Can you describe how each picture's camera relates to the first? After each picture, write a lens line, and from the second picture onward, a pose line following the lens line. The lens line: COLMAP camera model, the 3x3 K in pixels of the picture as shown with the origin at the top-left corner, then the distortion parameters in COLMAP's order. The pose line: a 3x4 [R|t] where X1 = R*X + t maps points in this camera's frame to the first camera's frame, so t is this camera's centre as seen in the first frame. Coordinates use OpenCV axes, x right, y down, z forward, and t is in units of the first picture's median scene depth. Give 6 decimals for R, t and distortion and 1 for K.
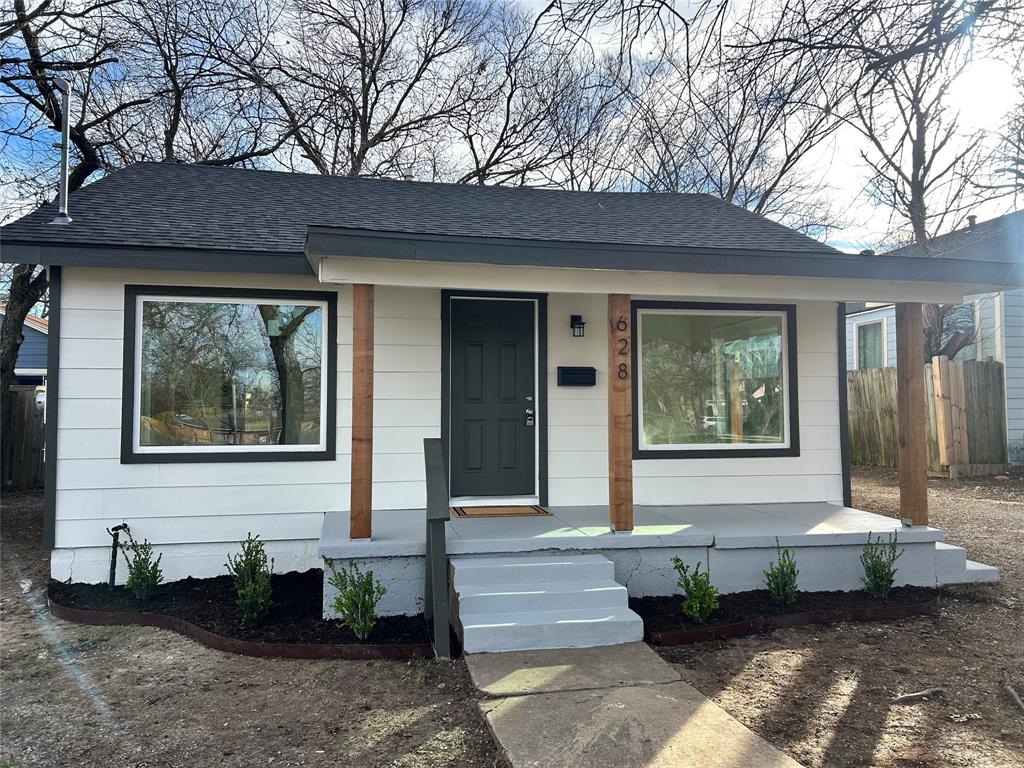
lens RADIAL K [[755.9, 0, 512.0], [0, 755.9, 384.0], [0, 0, 1]] dist [0.024066, -0.010194]
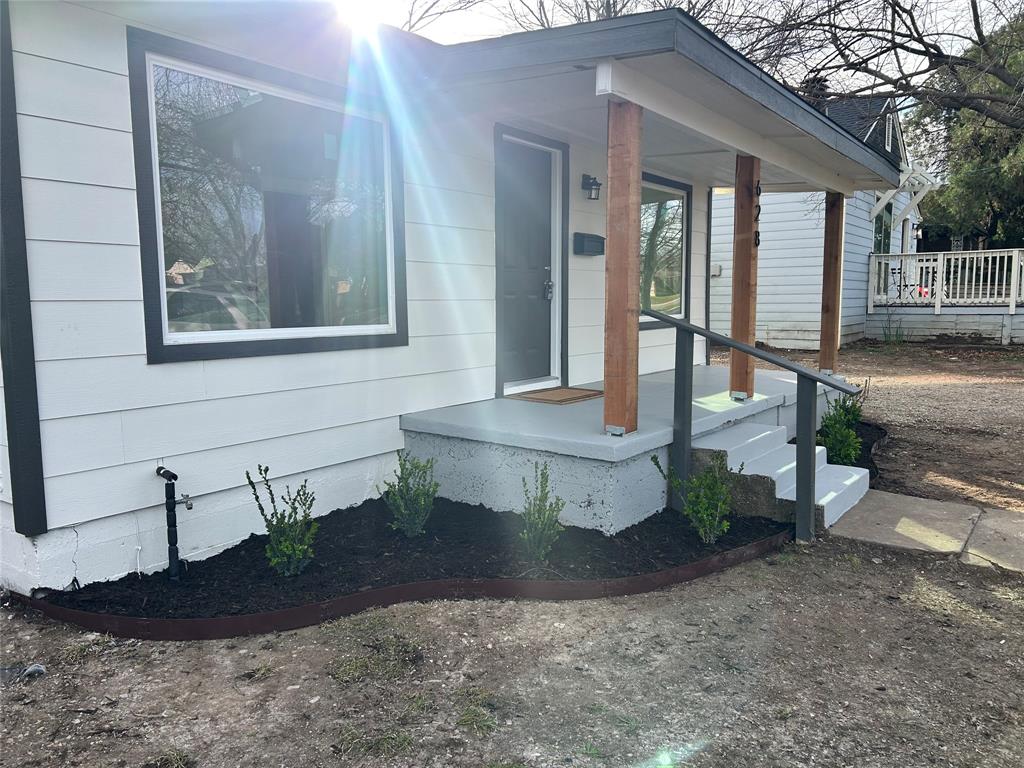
lens RADIAL K [[755.9, 0, 512.0], [0, 755.9, 384.0], [0, 0, 1]] dist [0.024066, -0.010194]
pose [[0.752083, -0.076955, 0.654560, -0.899351], [-0.020452, 0.989956, 0.139886, 0.046707], [-0.658751, -0.118593, 0.742956, 0.533985]]
